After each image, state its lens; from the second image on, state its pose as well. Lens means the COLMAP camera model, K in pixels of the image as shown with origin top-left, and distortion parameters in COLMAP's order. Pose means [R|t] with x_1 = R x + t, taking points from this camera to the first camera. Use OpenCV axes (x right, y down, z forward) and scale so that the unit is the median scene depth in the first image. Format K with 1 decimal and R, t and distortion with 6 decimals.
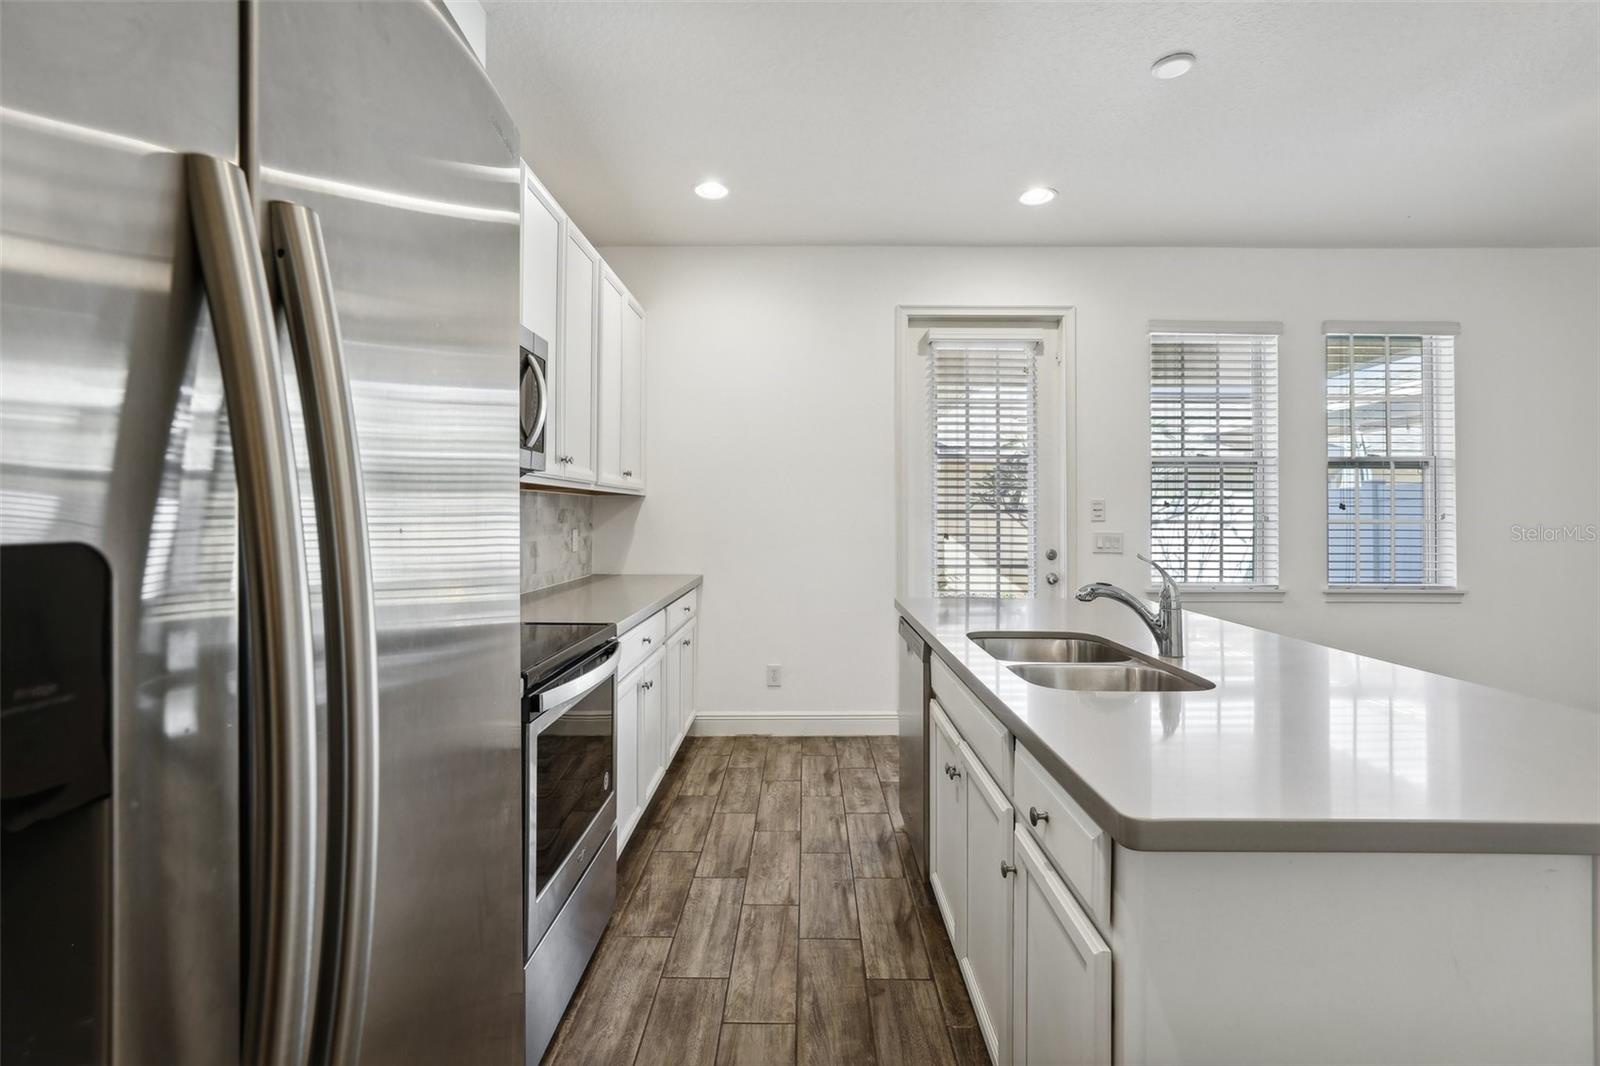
lens RADIAL K [[722.7, 0, 795.8], [0, 722.7, 515.3], [0, 0, 1]] dist [-0.020644, 0.001488]
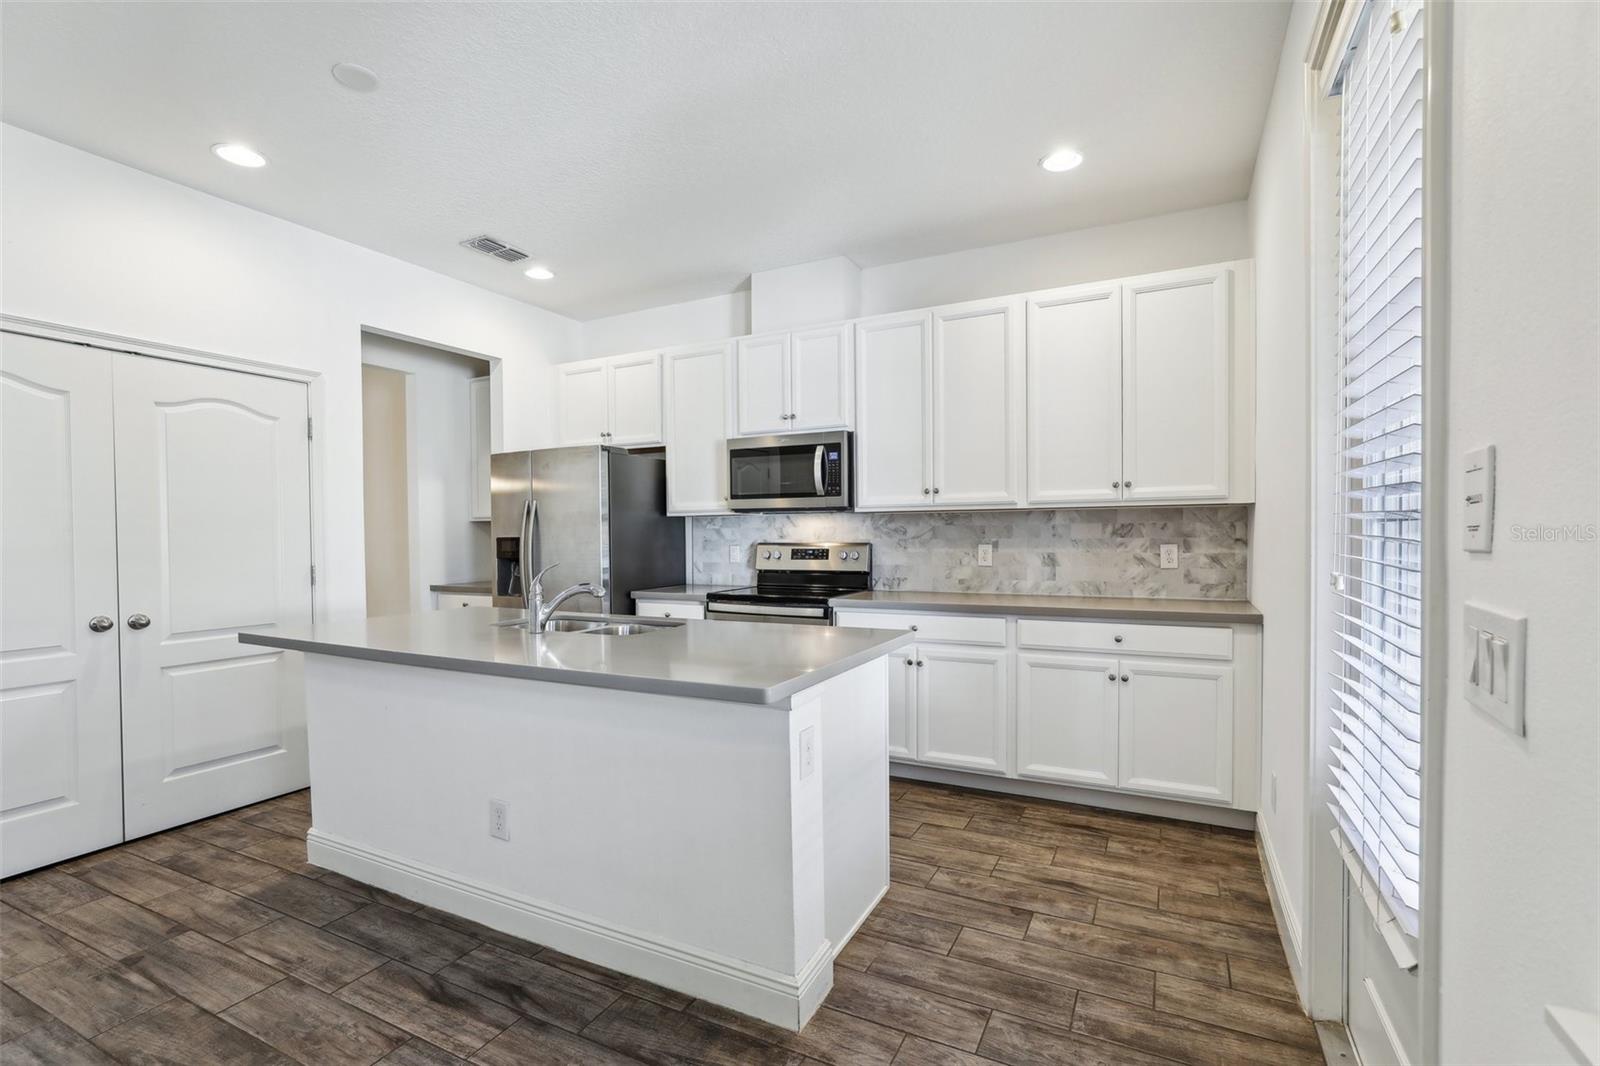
lens RADIAL K [[722.7, 0, 812.1], [0, 722.7, 548.3], [0, 0, 1]] dist [-0.020644, 0.001488]
pose [[-0.434896, 0.021676, -0.900220, 0.767495], [0.013567, 0.999754, 0.017519, 0.001417], [0.900379, -0.004595, -0.435083, 1.028013]]
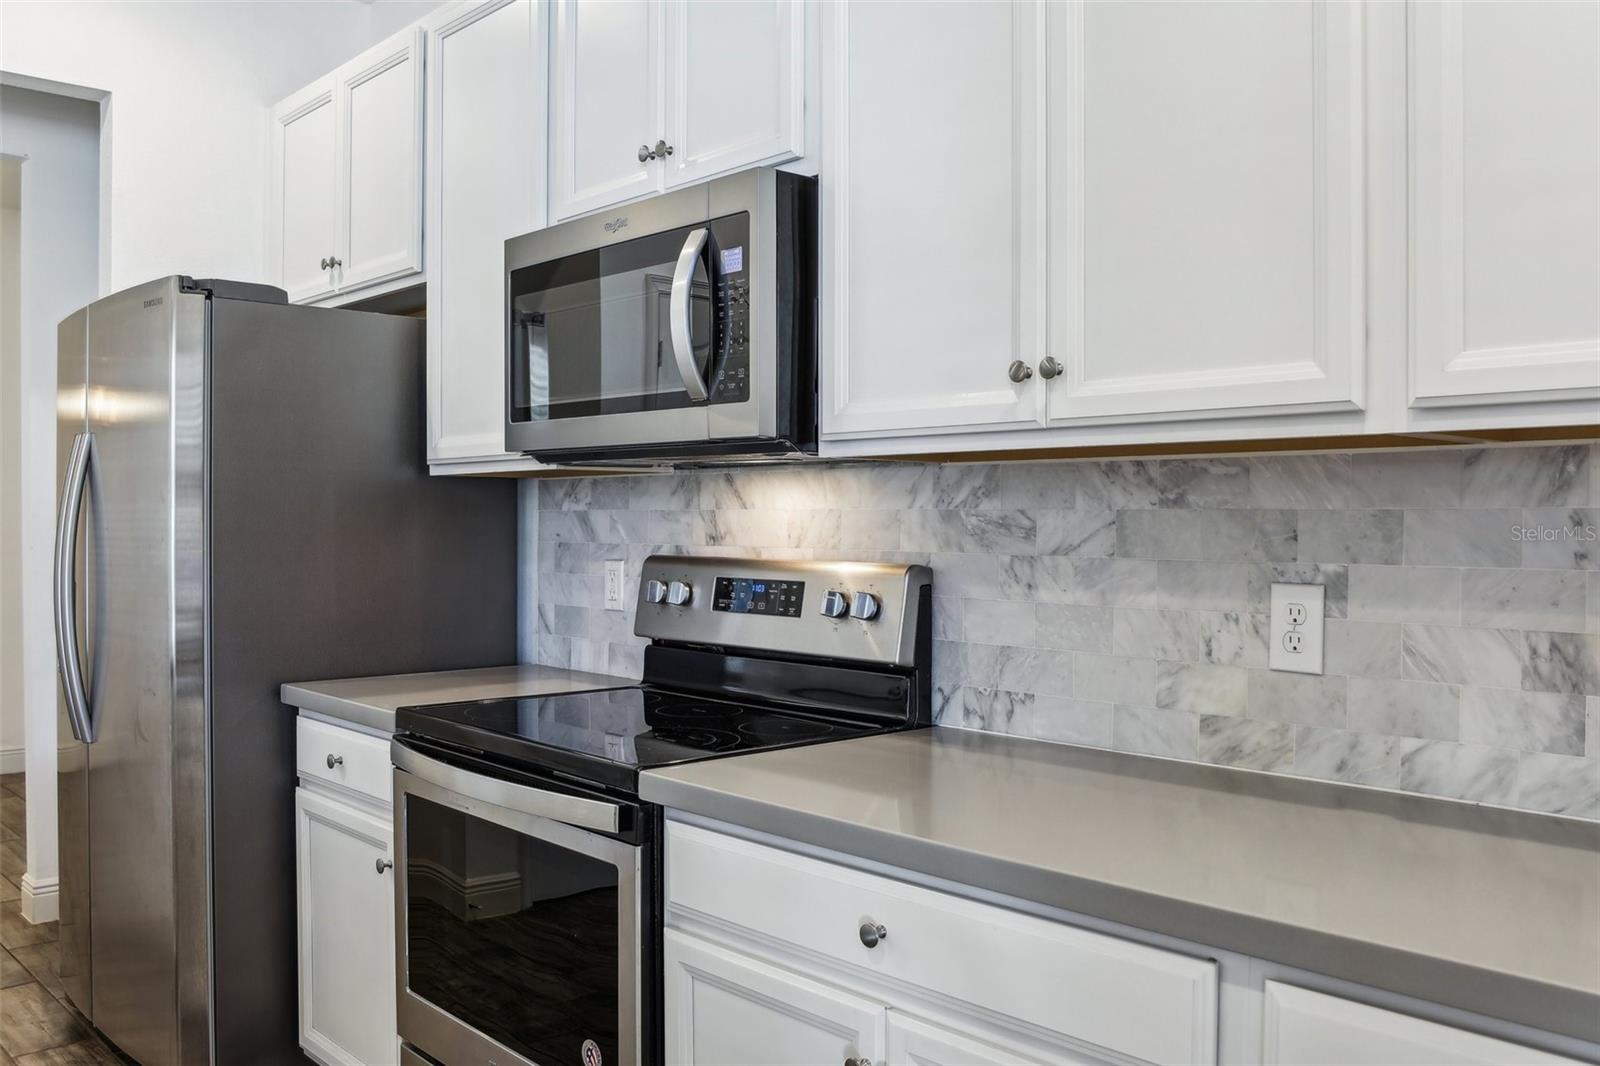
lens RADIAL K [[1362.3, 0, 805.5], [0, 1362.3, 541.8], [0, 0, 1]] dist [-0.058575, -0.001752]
pose [[-0.725639, 0.004651, -0.688060, 0.162339], [-0.002317, 0.999955, 0.009202, -0.002620], [0.688072, 0.008272, -0.725596, 1.032226]]
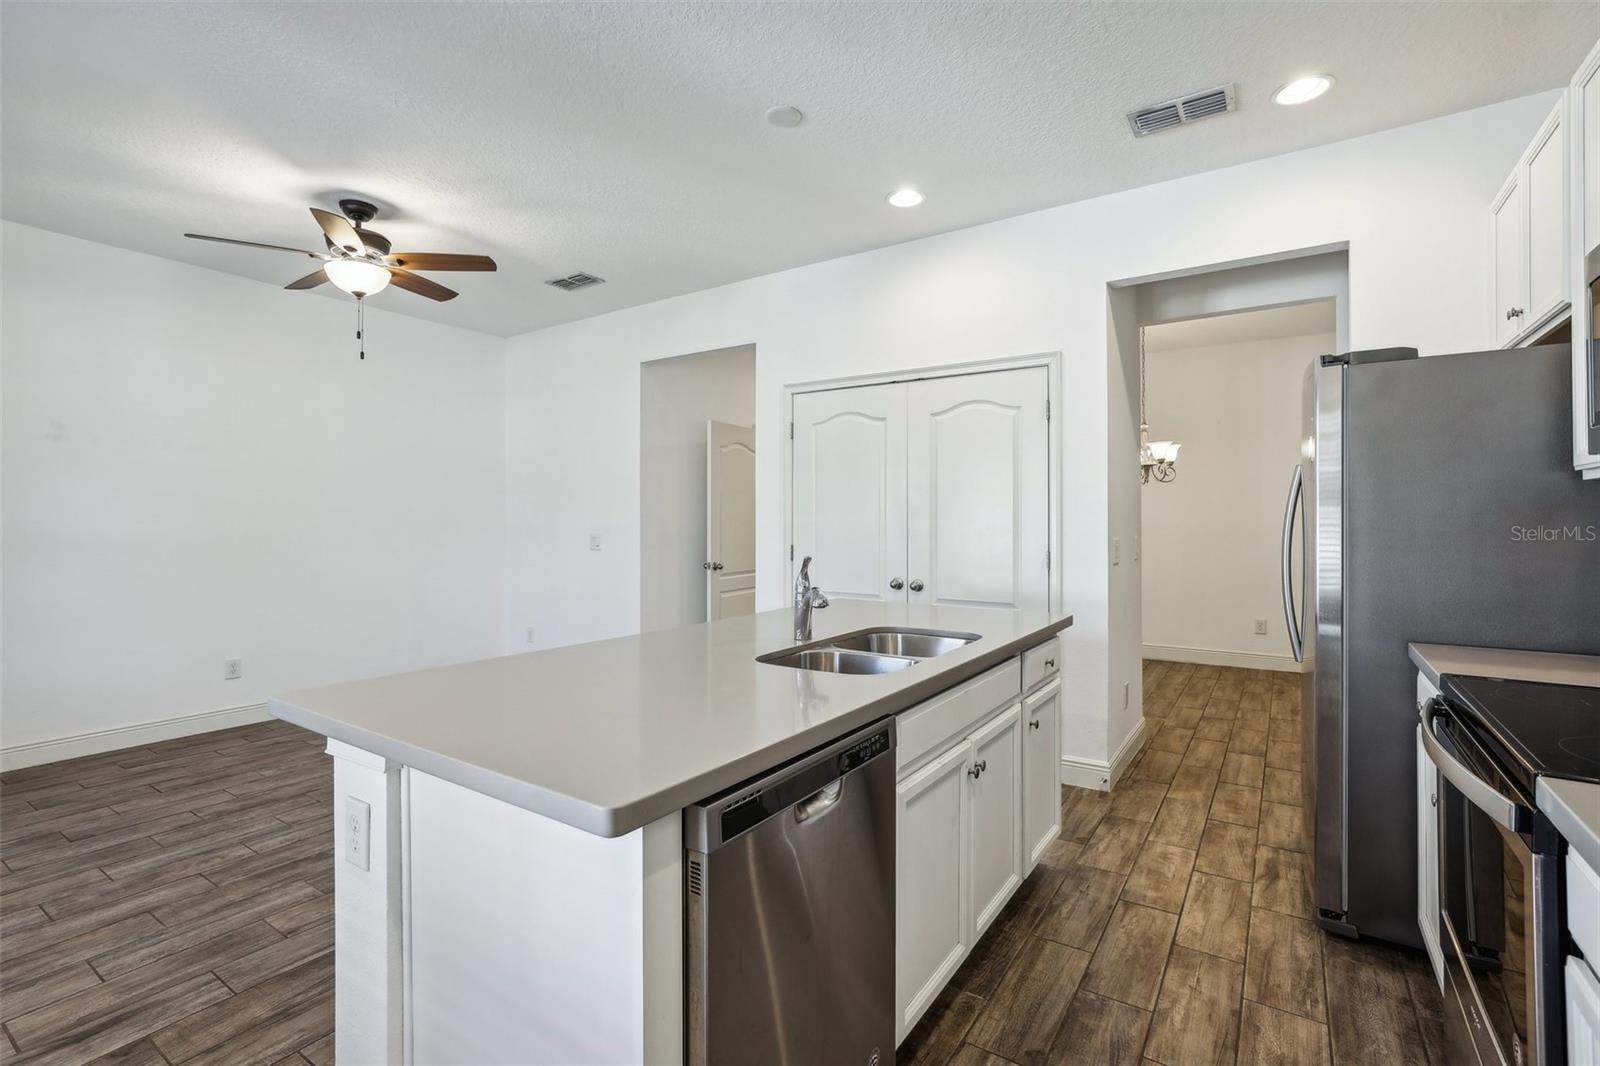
lens RADIAL K [[722.7, 0, 785.8], [0, 722.7, 518.3], [0, 0, 1]] dist [-0.020644, 0.001488]
pose [[-0.823996, -0.001351, 0.566594, -0.069736], [-0.005544, 0.999969, -0.005677, -0.002902], [-0.566568, -0.007819, -0.823978, 0.982920]]
